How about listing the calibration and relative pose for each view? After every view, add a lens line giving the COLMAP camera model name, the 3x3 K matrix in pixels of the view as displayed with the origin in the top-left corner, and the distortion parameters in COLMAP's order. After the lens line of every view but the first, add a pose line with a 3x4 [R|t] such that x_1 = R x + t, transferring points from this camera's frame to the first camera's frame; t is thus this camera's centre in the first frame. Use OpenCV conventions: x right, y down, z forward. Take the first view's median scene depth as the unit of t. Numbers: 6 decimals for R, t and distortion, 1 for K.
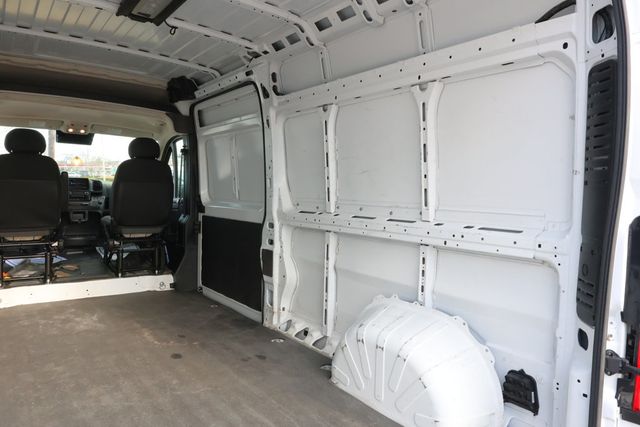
lens RADIAL K [[446.8, 0, 320.0], [0, 446.8, 213.5], [0, 0, 1]] dist [0.002400, 0.002223]
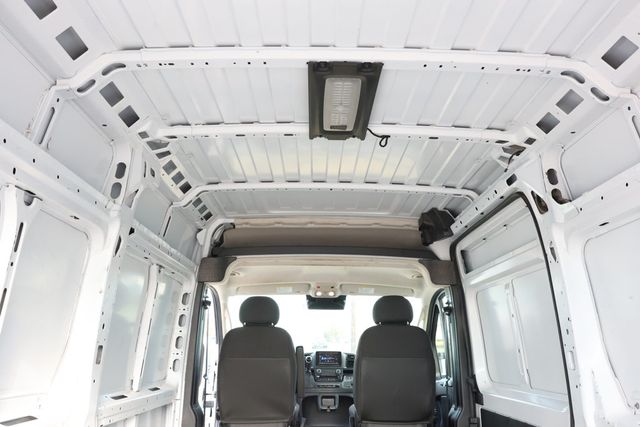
lens RADIAL K [[518.8, 0, 320.0], [0, 518.8, 213.5], [0, 0, 1]] dist [0.029946, 0.000189]
pose [[0.810204, -0.170440, -0.560820, 0.023241], [-0.014237, 0.950786, -0.309522, -0.030109], [0.585975, 0.258761, 0.767904, 0.236652]]
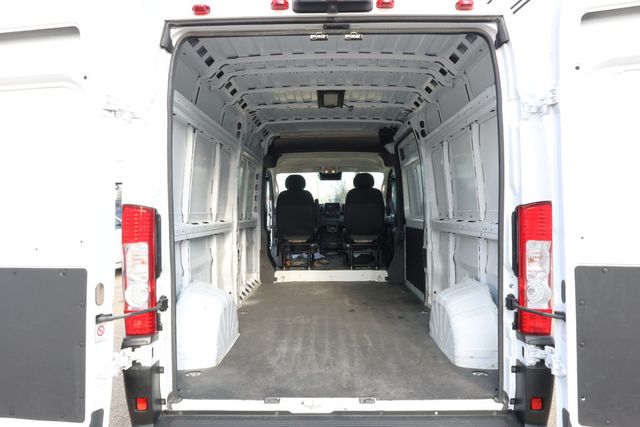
lens RADIAL K [[446.8, 0, 320.0], [0, 446.8, 213.5], [0, 0, 1]] dist [0.002400, 0.002223]
pose [[0.791544, -0.032283, -0.610259, 0.394845], [0.001330, 0.998692, -0.051105, 0.037744], [0.611111, 0.039640, 0.790552, -0.236504]]
